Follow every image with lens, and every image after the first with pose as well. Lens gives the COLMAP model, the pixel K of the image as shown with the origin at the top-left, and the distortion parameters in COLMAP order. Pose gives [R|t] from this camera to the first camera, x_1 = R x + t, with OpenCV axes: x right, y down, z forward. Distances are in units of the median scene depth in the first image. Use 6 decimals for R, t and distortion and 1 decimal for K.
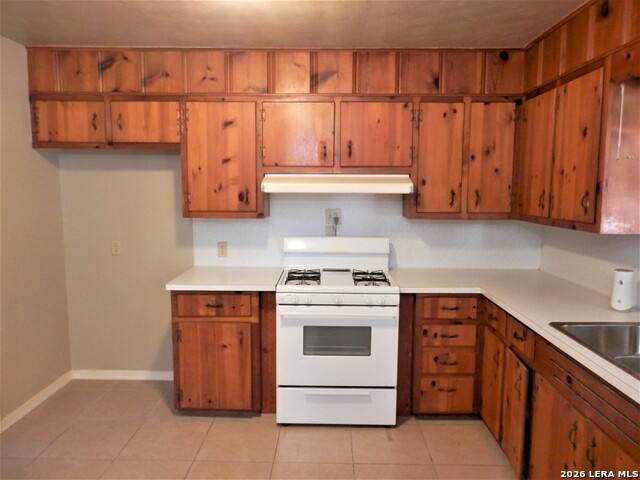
lens RADIAL K [[472.0, 0, 323.3], [0, 472.0, 239.2], [0, 0, 1]] dist [-0.000814, 0.005860]
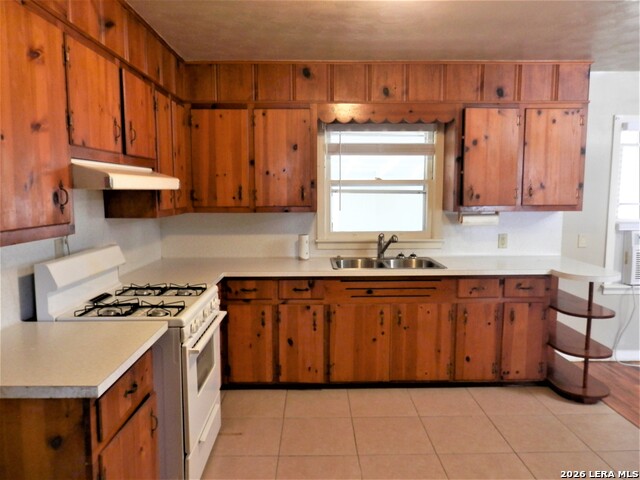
lens RADIAL K [[470.7, 0, 320.0], [0, 470.7, 240.0], [0, 0, 1]] dist [0.004283, 0.002831]
pose [[-0.026046, -0.110353, 0.993551, -0.742137], [0.112799, 0.987216, 0.112606, -0.069602], [-0.993276, 0.115004, -0.013266, 0.727512]]
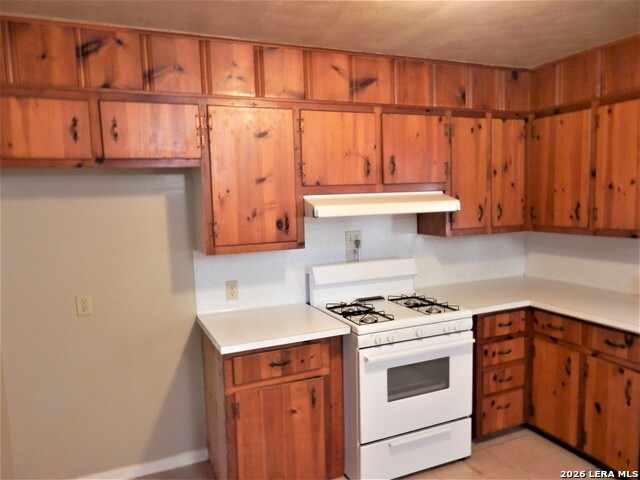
lens RADIAL K [[476.3, 0, 315.6], [0, 476.3, 242.9], [0, 0, 1]] dist [-0.004496, 0.001798]
pose [[0.912514, -0.073696, 0.402351, -0.461583], [0.079752, 0.996813, 0.001707, -0.055442], [-0.401195, 0.030530, 0.915484, 0.225509]]
